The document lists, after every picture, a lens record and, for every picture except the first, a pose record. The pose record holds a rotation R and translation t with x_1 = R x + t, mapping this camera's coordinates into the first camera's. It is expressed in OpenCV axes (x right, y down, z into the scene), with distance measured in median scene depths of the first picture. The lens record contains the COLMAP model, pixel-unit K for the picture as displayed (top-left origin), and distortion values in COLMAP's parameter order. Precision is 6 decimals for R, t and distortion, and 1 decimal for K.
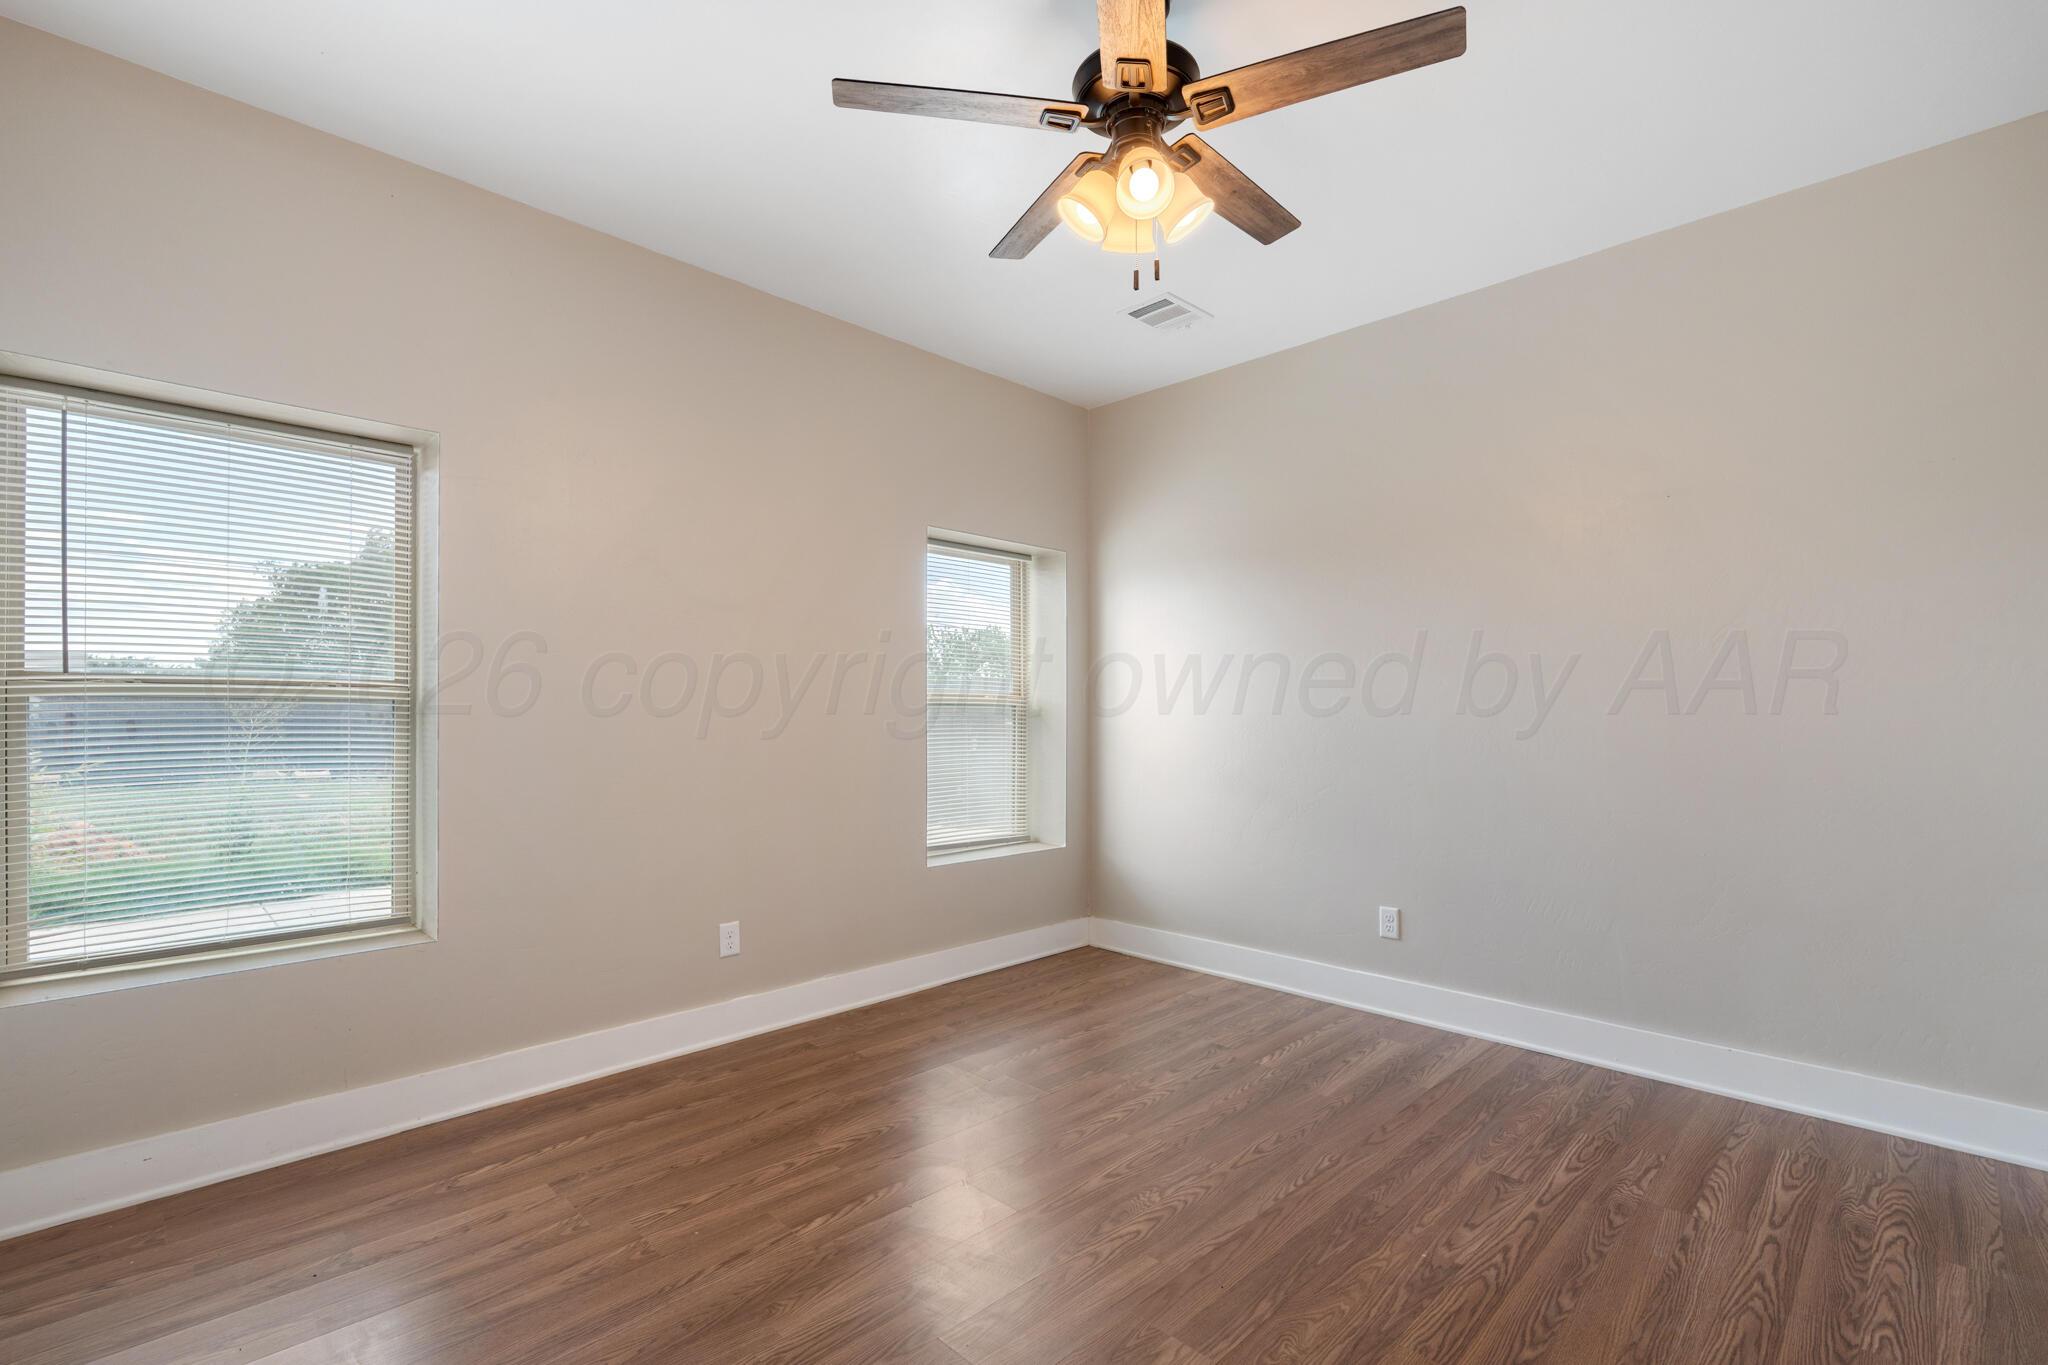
lens RADIAL K [[914.3, 0, 1027.6], [0, 914.3, 686.6], [0, 0, 1]] dist [-0.002385, -0.000391]
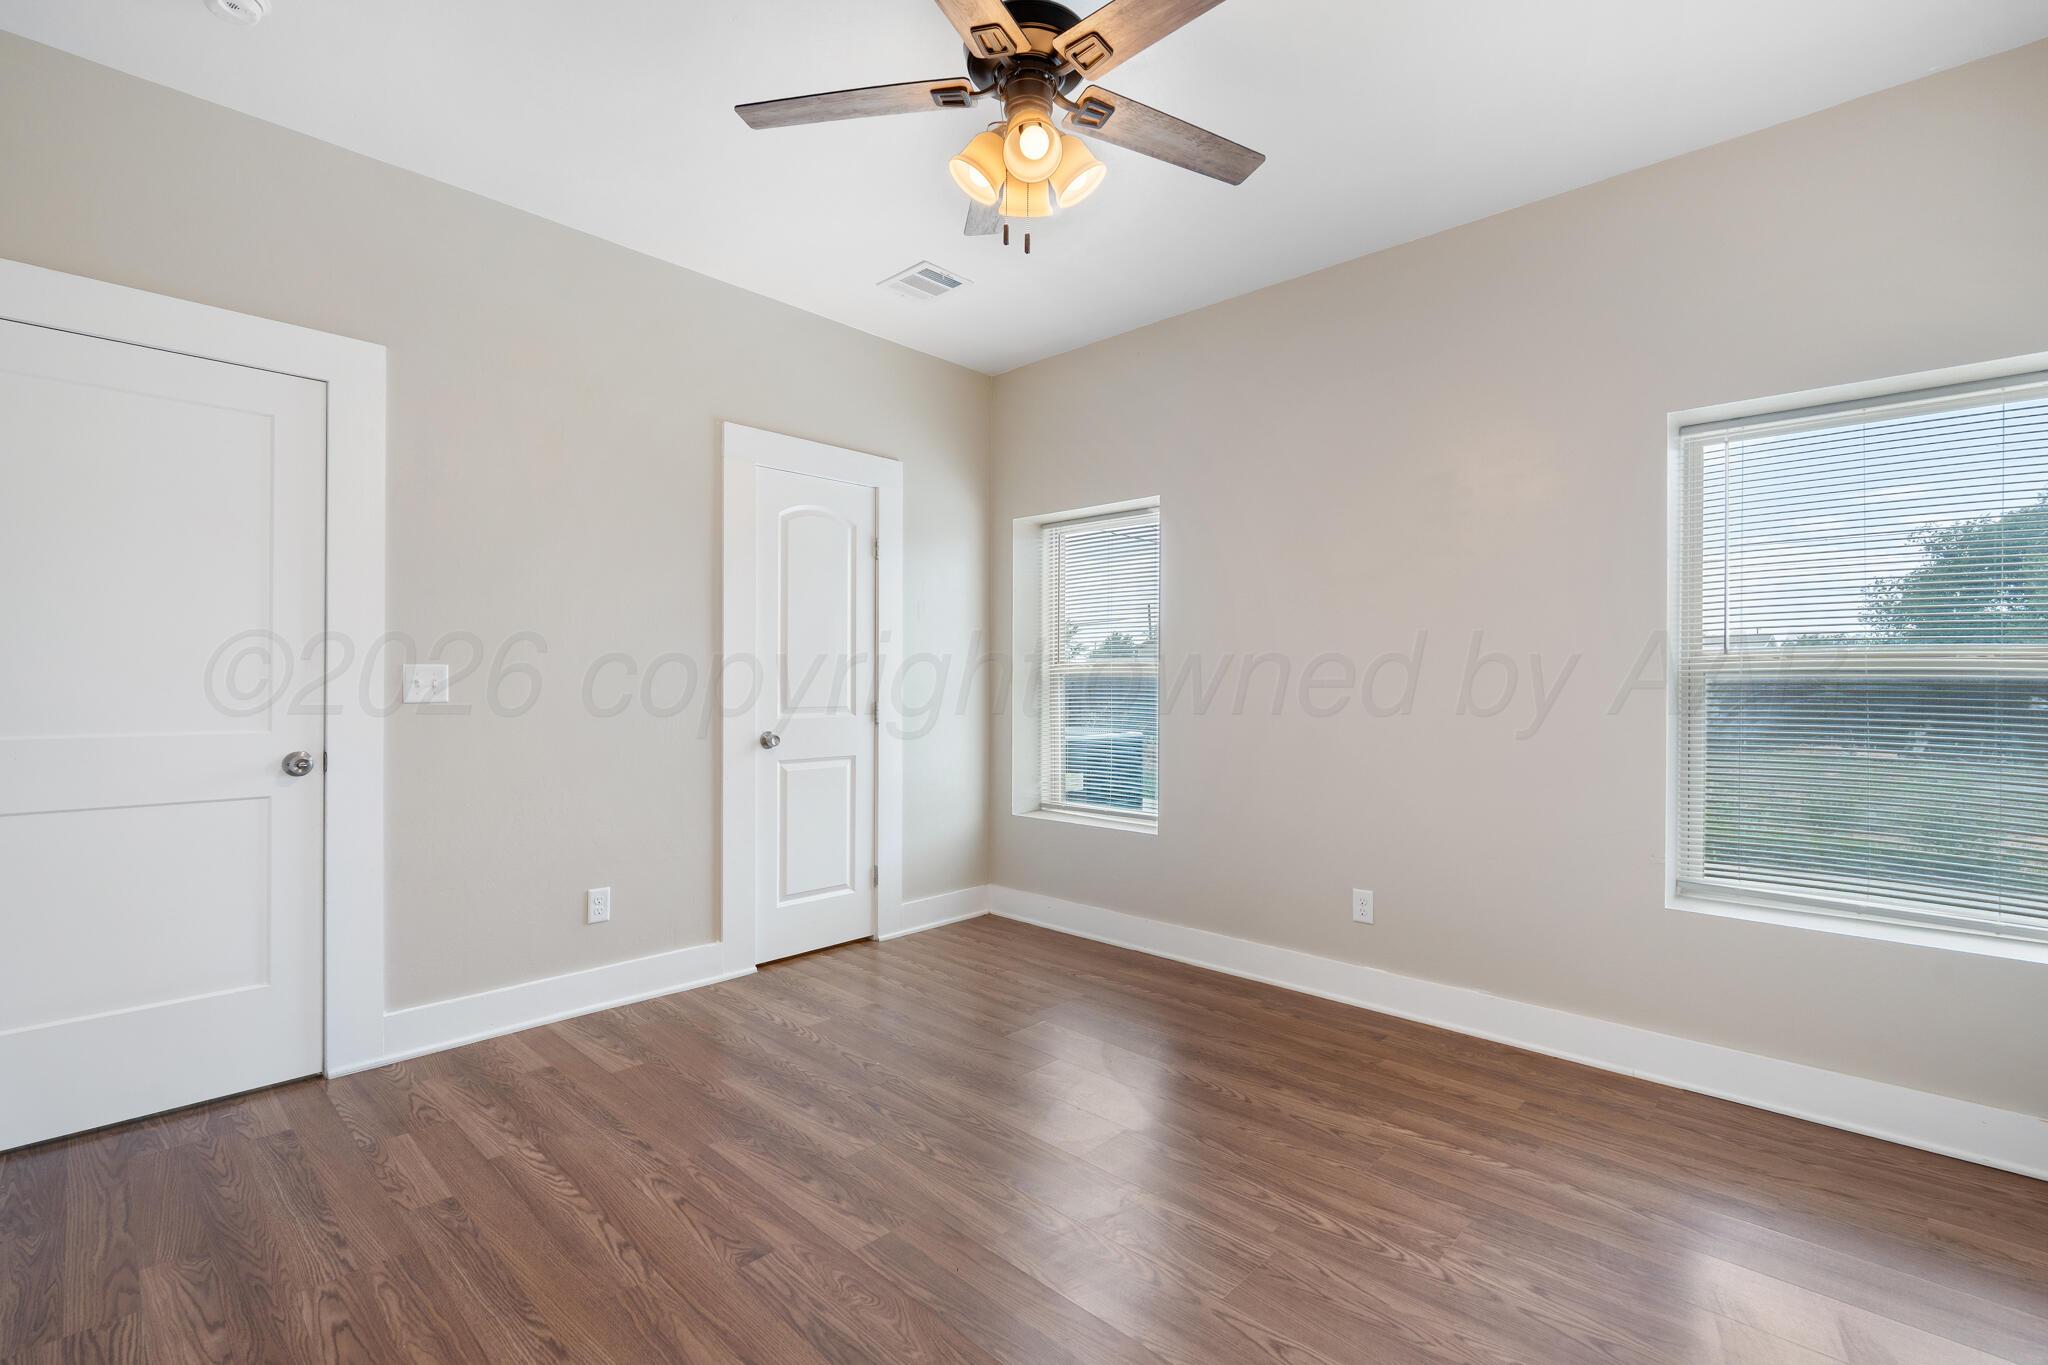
lens RADIAL K [[914.3, 0, 1017.2], [0, 914.3, 694.2], [0, 0, 1]] dist [-0.002385, -0.000391]
pose [[0.019074, 0.011719, -0.999749, 0.776468], [0.021402, 0.999697, 0.012127, 0.025281], [0.999589, -0.021628, 0.018818, 0.699993]]
